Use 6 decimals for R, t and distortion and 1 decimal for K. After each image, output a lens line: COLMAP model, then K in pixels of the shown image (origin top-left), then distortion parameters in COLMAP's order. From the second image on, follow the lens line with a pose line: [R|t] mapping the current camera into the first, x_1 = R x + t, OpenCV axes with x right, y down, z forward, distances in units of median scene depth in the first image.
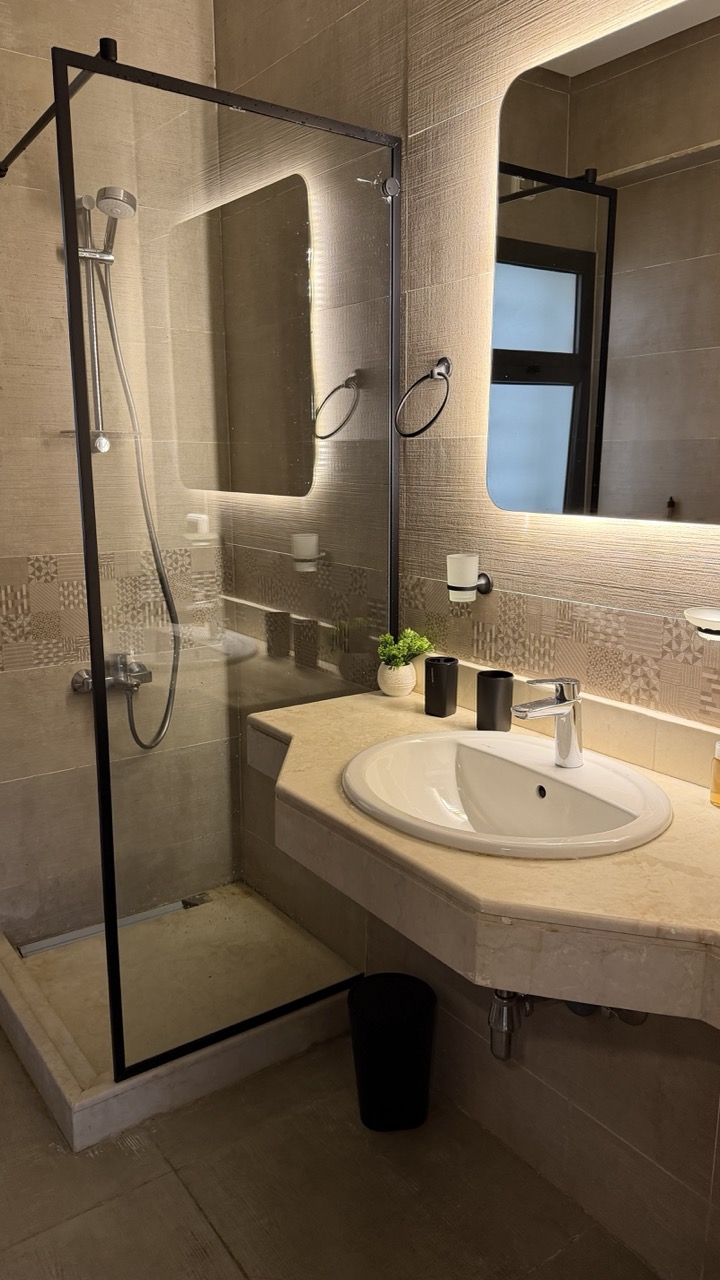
lens RADIAL K [[899.9, 0, 351.3], [0, 899.9, 636.7], [0, 0, 1]] dist [0.087424, -0.124705]
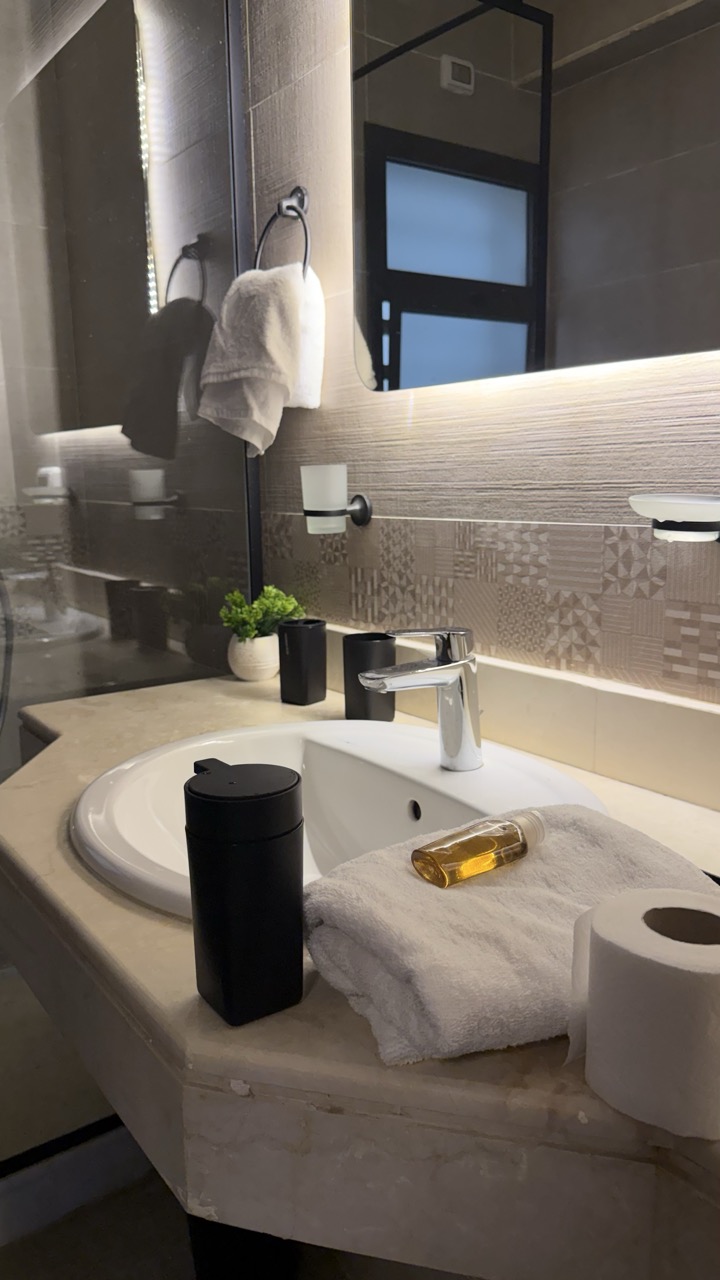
lens RADIAL K [[899.9, 0, 358.7], [0, 899.9, 643.5], [0, 0, 1]] dist [0.087424, -0.124705]
pose [[0.999794, -0.016732, 0.011481, 0.120906], [0.016940, 0.999690, -0.018271, 0.049321], [-0.011172, 0.018462, 0.999767, 0.275120]]
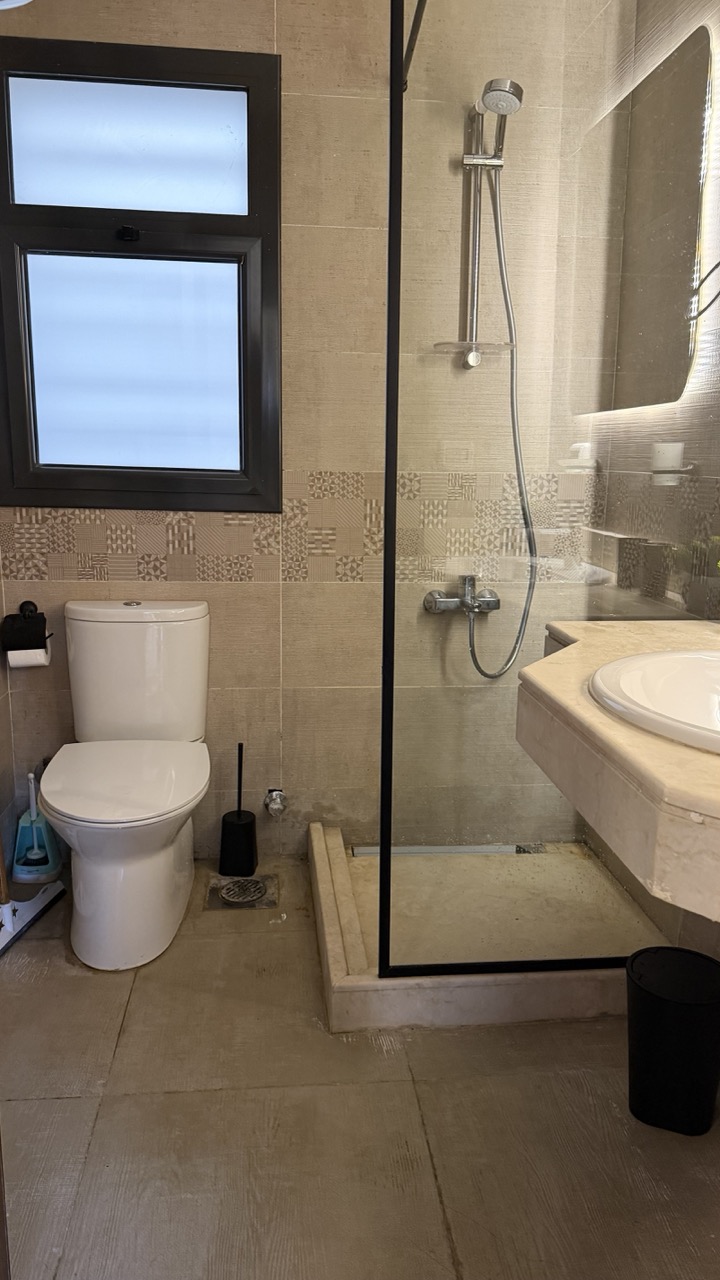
lens RADIAL K [[899.9, 0, 368.8], [0, 899.9, 644.7], [0, 0, 1]] dist [0.087424, -0.124705]
pose [[0.871998, 0.104664, -0.478189, 0.146721], [-0.105519, 0.994099, 0.025166, 0.094446], [0.478001, 0.028513, 0.877896, 0.107440]]
